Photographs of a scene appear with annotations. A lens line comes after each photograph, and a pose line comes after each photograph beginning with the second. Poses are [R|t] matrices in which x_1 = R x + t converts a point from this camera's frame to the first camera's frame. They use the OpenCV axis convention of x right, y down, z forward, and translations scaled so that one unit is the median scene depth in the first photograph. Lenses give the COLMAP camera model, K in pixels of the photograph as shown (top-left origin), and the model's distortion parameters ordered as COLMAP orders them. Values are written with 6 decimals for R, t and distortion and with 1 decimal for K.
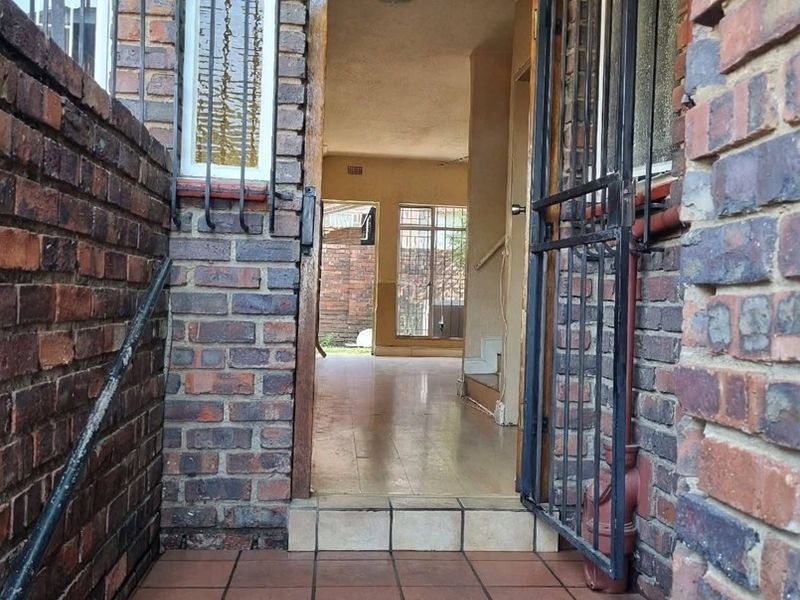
lens RADIAL K [[788.2, 0, 400.0], [0, 788.2, 300.0], [0, 0, 1]] dist [0.008658, 0.017144]
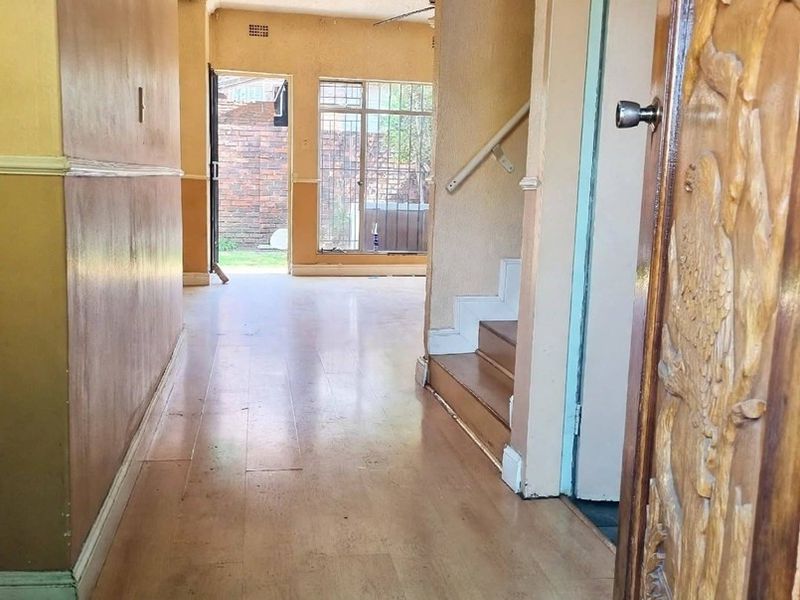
lens RADIAL K [[756.2, 0, 400.0], [0, 756.2, 300.0], [0, 0, 1]] dist [0.004110, 0.003306]
pose [[0.994280, -0.015232, 0.105711, -0.003785], [-0.002635, 0.985978, 0.166856, -0.030915], [-0.106770, -0.166180, 0.980298, 0.231861]]
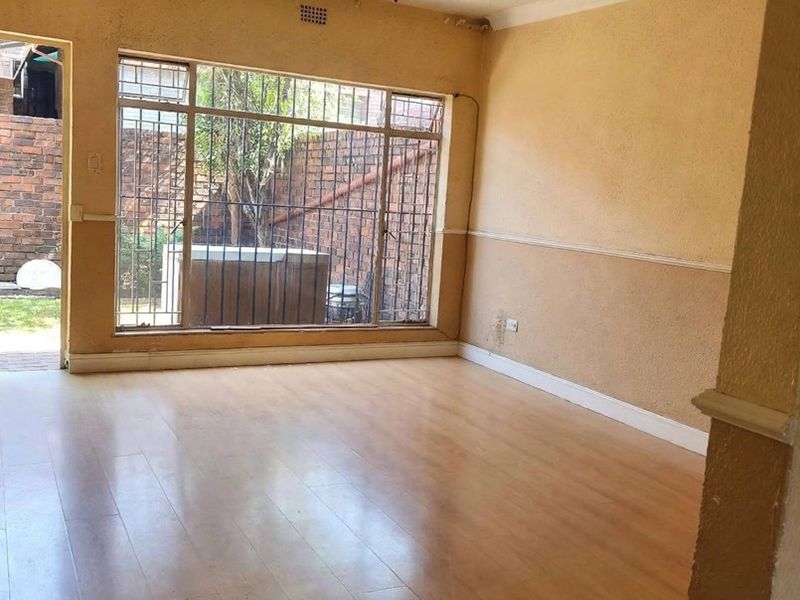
lens RADIAL K [[788.2, 0, 400.0], [0, 788.2, 300.0], [0, 0, 1]] dist [0.008658, 0.017144]
pose [[0.919978, -0.014416, 0.391704, -0.032103], [-0.048557, 0.987435, 0.150384, -0.052500], [-0.388950, -0.157370, 0.907718, 0.474976]]
